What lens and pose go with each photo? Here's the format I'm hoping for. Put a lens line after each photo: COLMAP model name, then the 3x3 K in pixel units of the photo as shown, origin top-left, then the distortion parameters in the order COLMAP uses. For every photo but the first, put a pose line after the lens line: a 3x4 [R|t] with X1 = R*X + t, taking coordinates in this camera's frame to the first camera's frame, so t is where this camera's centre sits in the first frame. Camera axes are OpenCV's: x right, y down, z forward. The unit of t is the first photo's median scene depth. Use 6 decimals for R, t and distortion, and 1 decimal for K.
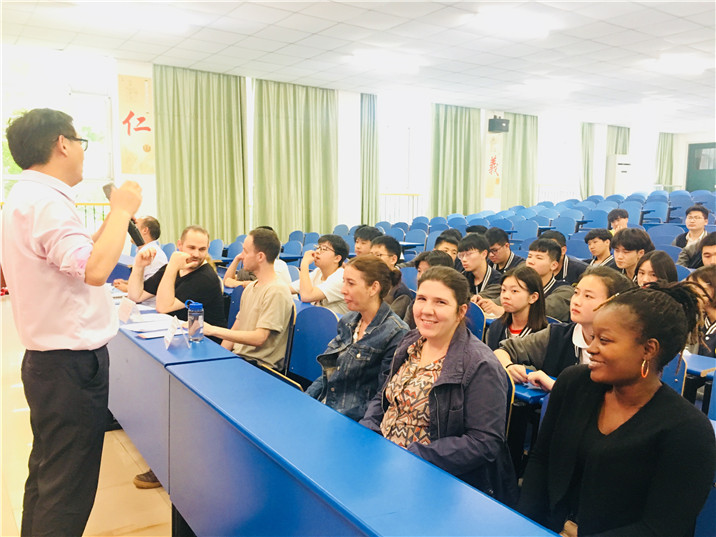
lens RADIAL K [[639.0, 0, 348.3], [0, 639.0, 269.3], [0, 0, 1]] dist [0.095586, -0.106864]
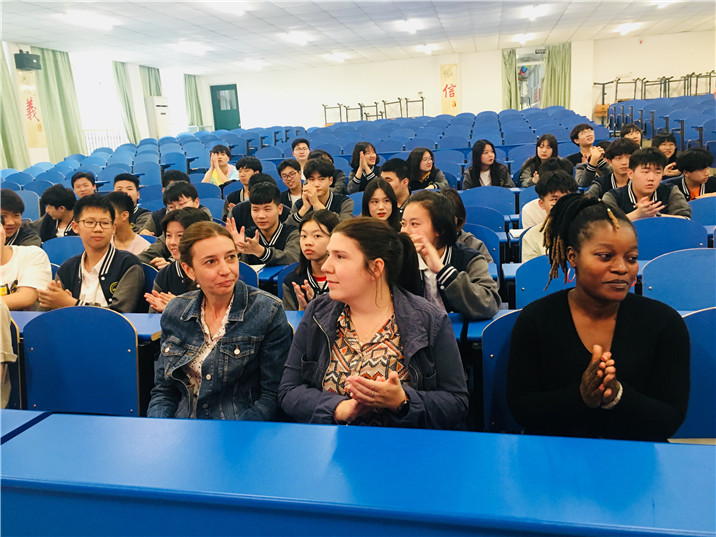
lens RADIAL K [[639.0, 0, 348.3], [0, 639.0, 269.3], [0, 0, 1]] dist [0.095586, -0.106864]
pose [[0.740225, -0.194764, 0.643533, -0.062536], [0.142651, 0.980829, 0.132762, -0.006872], [-0.657053, -0.006474, 0.753817, 0.064949]]
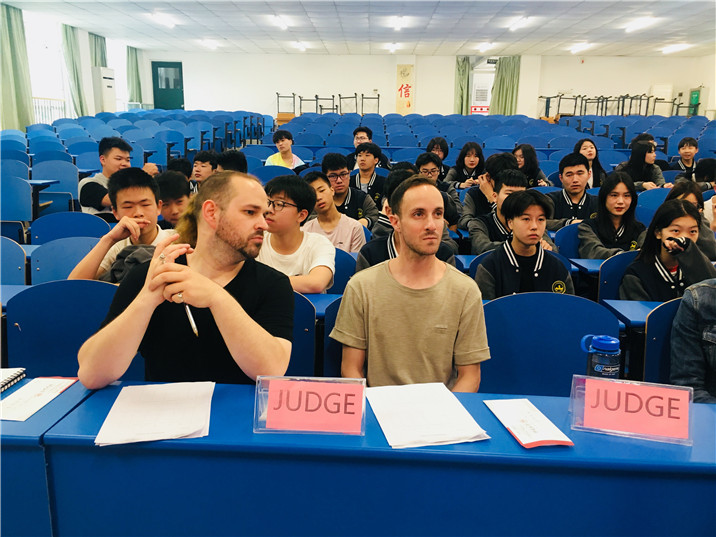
lens RADIAL K [[639.0, 0, 348.3], [0, 639.0, 269.3], [0, 0, 1]] dist [0.095586, -0.106864]
pose [[0.603456, -0.175072, 0.777940, -0.157600], [0.077947, 0.983879, 0.160953, -0.019354], [-0.793577, -0.036490, 0.607374, 0.185415]]
